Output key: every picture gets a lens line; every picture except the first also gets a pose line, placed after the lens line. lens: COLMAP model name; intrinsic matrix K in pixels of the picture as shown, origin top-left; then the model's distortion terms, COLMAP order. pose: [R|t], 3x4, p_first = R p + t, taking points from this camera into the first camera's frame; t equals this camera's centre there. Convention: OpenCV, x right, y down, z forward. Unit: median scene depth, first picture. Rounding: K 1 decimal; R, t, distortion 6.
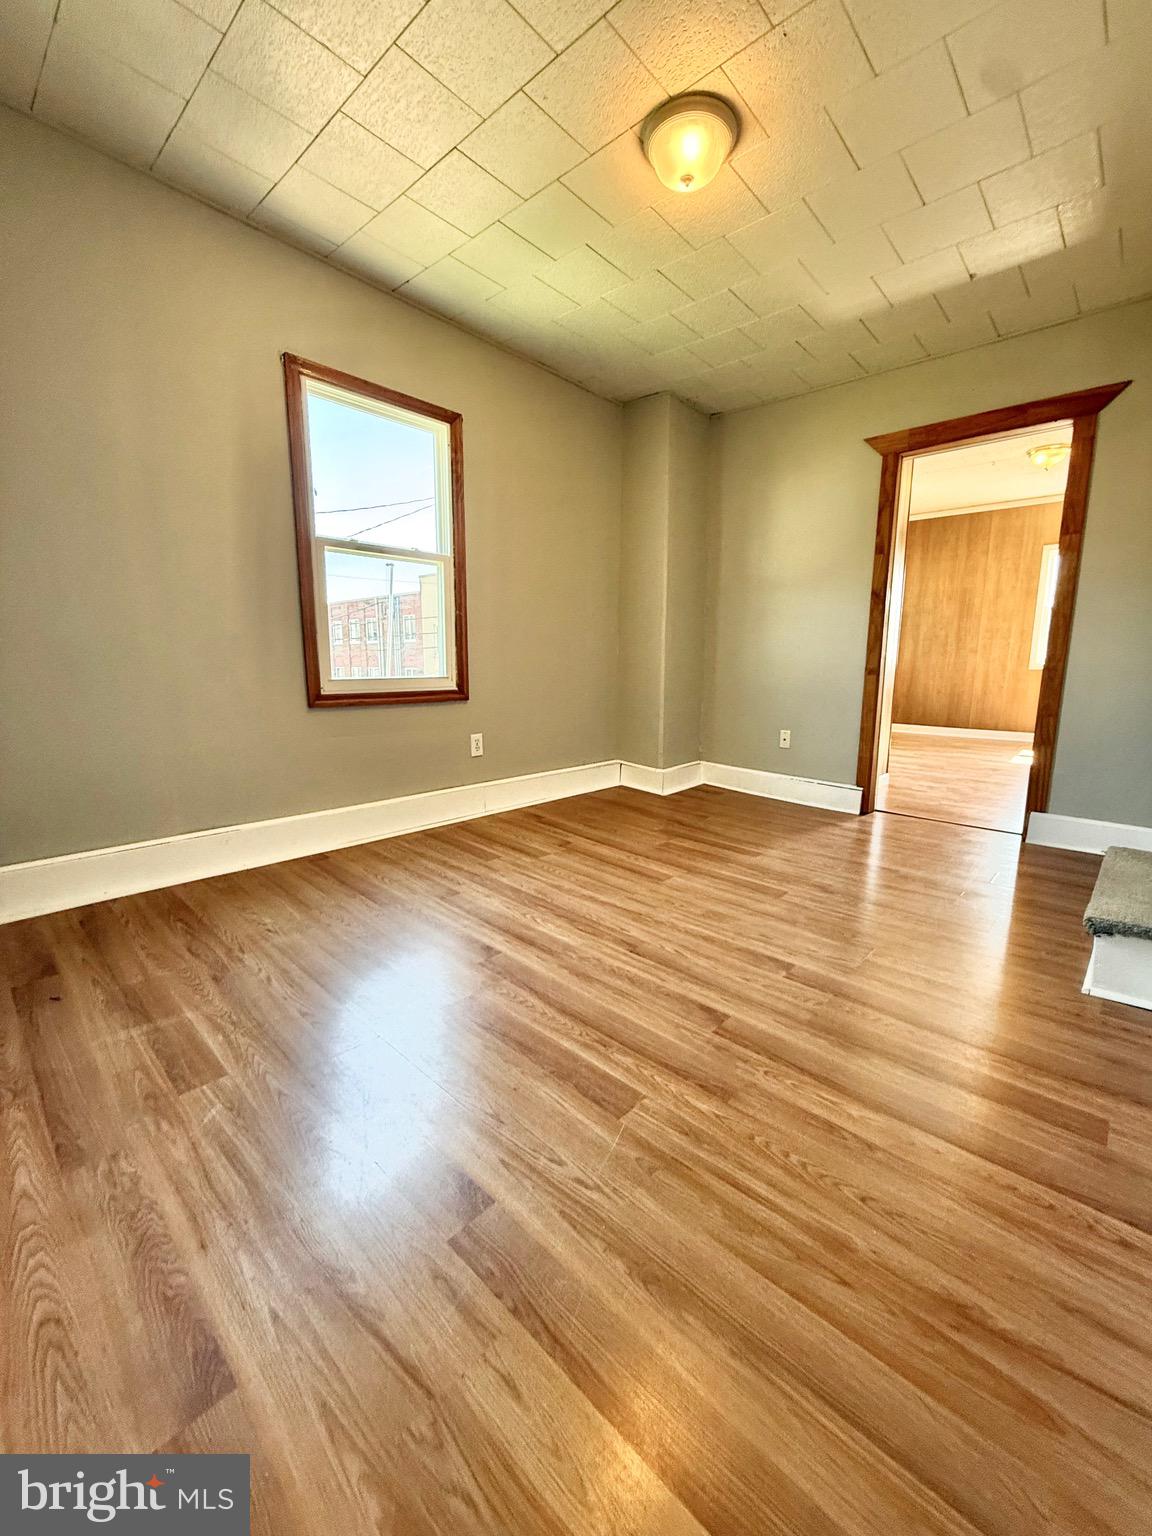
lens RADIAL K [[612.2, 0, 576.6], [0, 612.2, 761.7], [0, 0, 1]] dist [-0.002908, 0.000855]
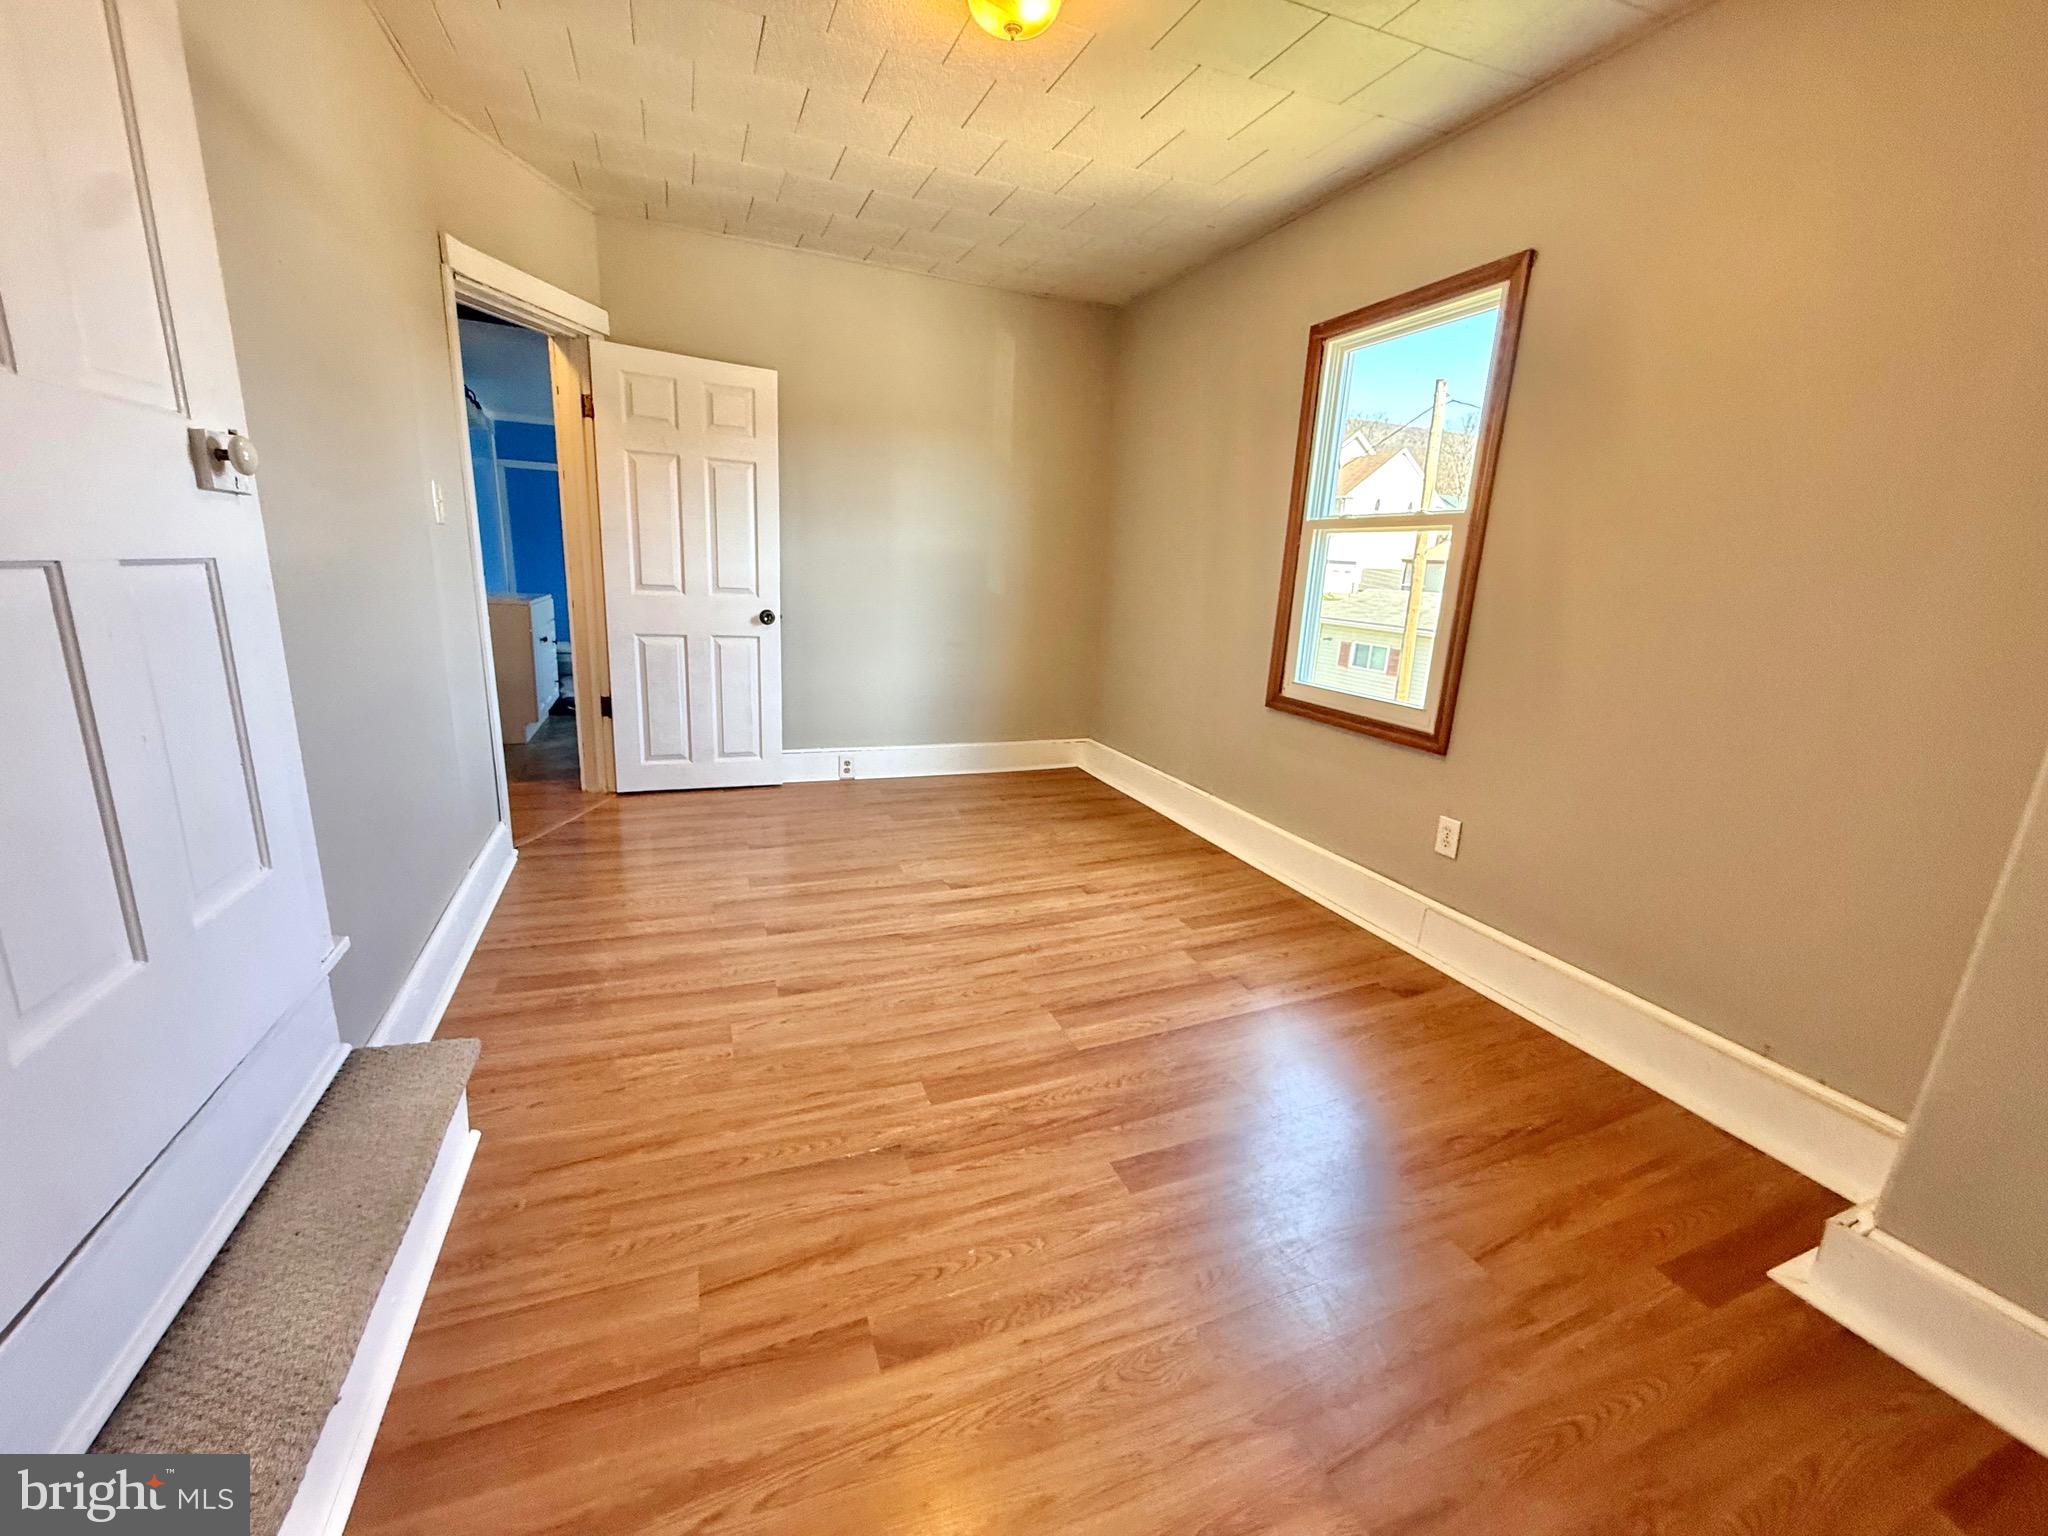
lens RADIAL K [[816.3, 0, 1016.2], [0, 816.3, 767.2], [0, 0, 1]] dist [-0.002908, 0.000855]
pose [[-0.425008, 0.196477, -0.883609, 0.855212], [-0.198905, 0.932029, 0.302916, -0.305526], [0.883066, 0.304496, -0.357040, 1.147216]]
